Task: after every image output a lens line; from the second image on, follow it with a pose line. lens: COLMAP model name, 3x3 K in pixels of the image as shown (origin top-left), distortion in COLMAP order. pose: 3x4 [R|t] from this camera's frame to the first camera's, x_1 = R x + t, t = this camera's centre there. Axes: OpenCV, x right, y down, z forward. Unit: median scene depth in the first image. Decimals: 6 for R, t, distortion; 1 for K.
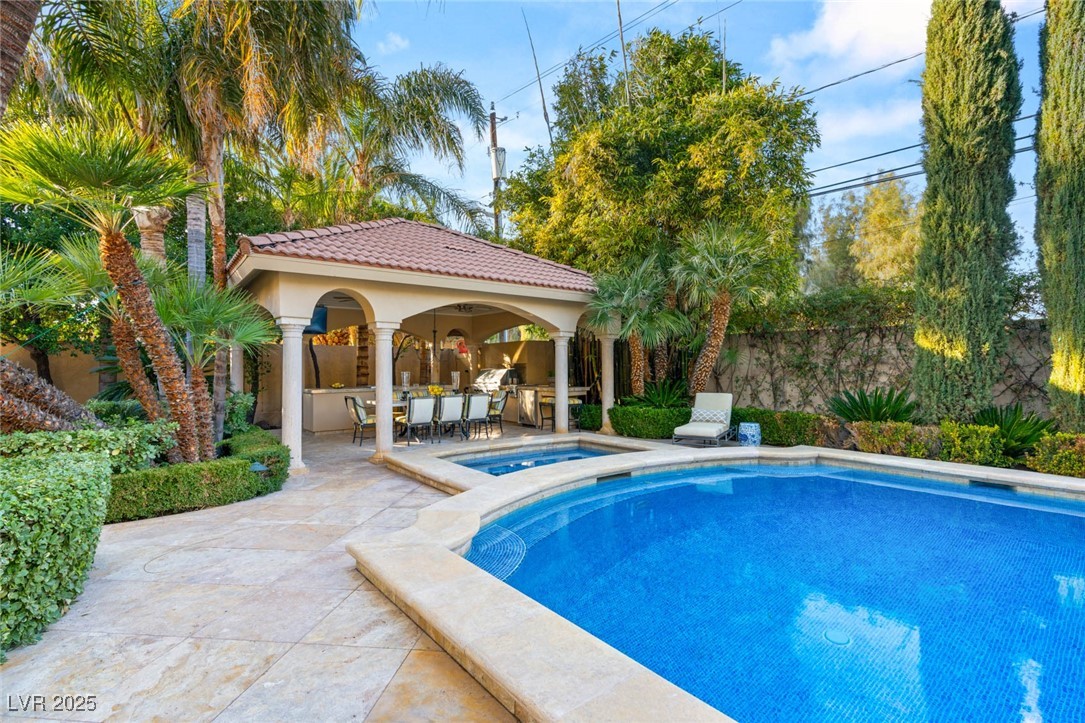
lens RADIAL K [[498.6, 0, 542.5], [0, 498.6, 361.5], [0, 0, 1]] dist [-0.002813, 0.000885]
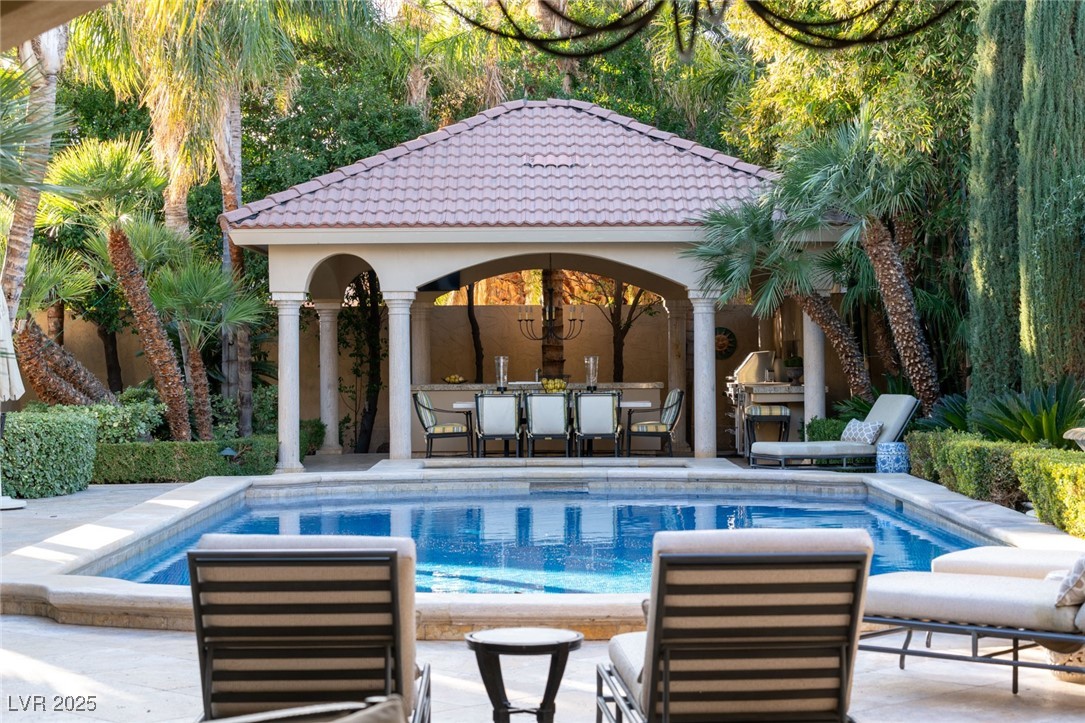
lens RADIAL K [[2381.6, 0, 542.5], [0, 2381.6, 361.5], [0, 0, 1]] dist [0.046112, -0.291443]
pose [[0.787301, 0.004116, -0.616555, 2.805875], [0.009143, 0.999790, 0.018349, -0.047543], [0.616501, -0.020083, 0.787098, -2.308636]]
